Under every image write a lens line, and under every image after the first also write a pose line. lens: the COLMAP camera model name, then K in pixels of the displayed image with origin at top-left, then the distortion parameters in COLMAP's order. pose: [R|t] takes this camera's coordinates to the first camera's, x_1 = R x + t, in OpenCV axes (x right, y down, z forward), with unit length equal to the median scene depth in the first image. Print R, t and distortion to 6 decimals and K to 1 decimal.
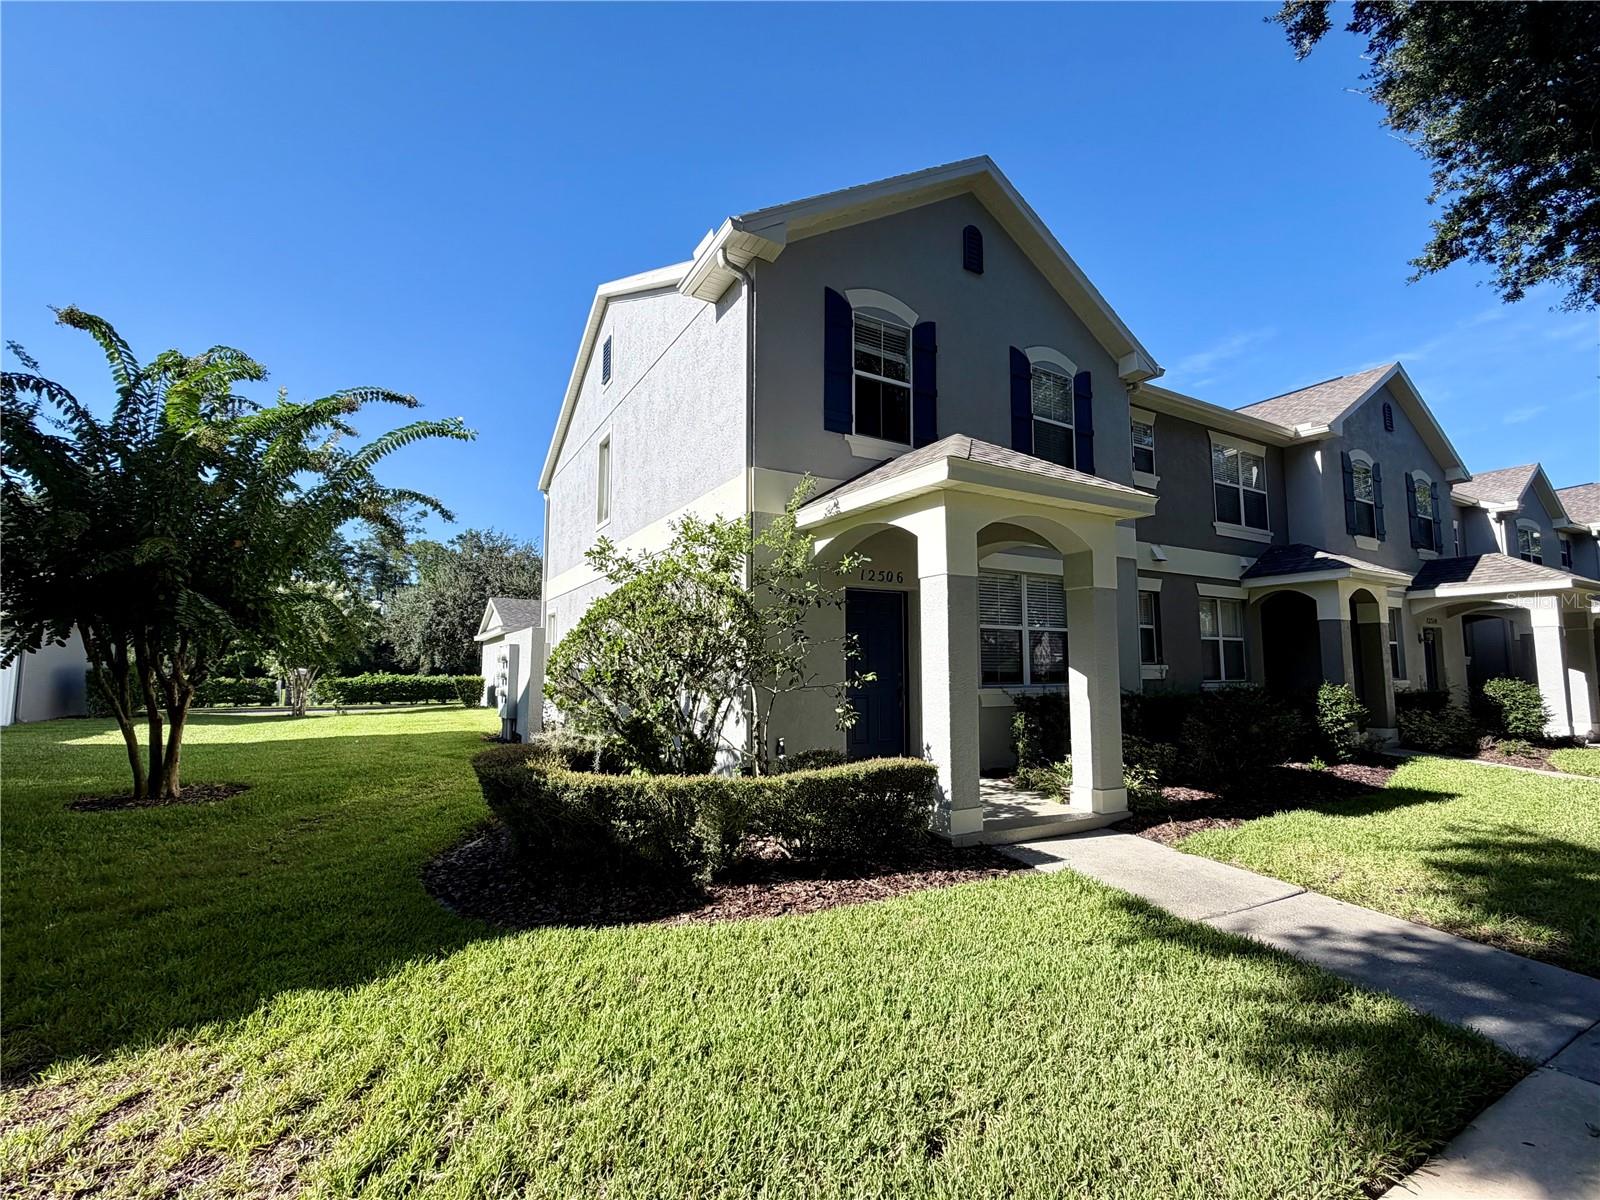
lens RADIAL K [[713.2, 0, 800.0], [0, 713.2, 600.0], [0, 0, 1]] dist [-0.000785, -0.000664]
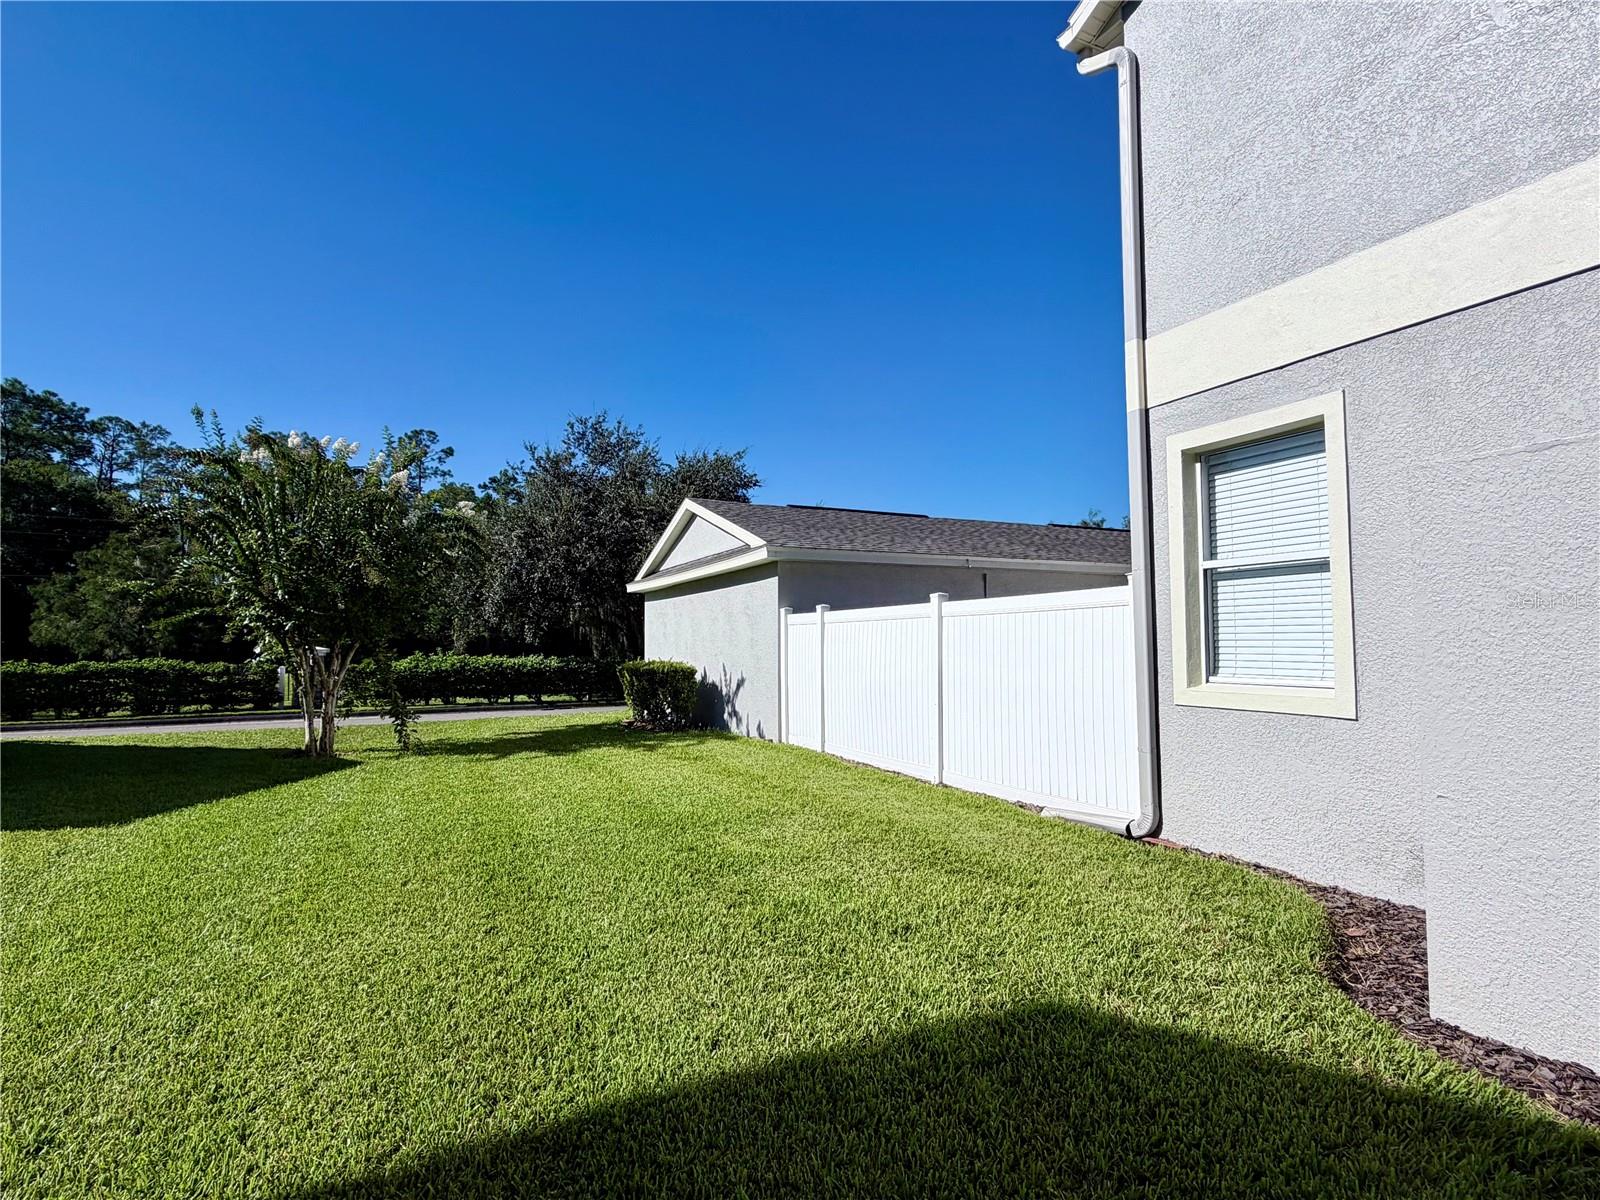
lens RADIAL K [[828.7, 0, 800.0], [0, 828.7, 600.0], [0, 0, 1]] dist [0.000722, 0.000289]
pose [[0.997098, -0.010037, -0.075469, -0.158186], [0.013589, 0.998816, 0.046706, 0.019856], [0.074911, -0.047596, 0.996054, 0.222296]]
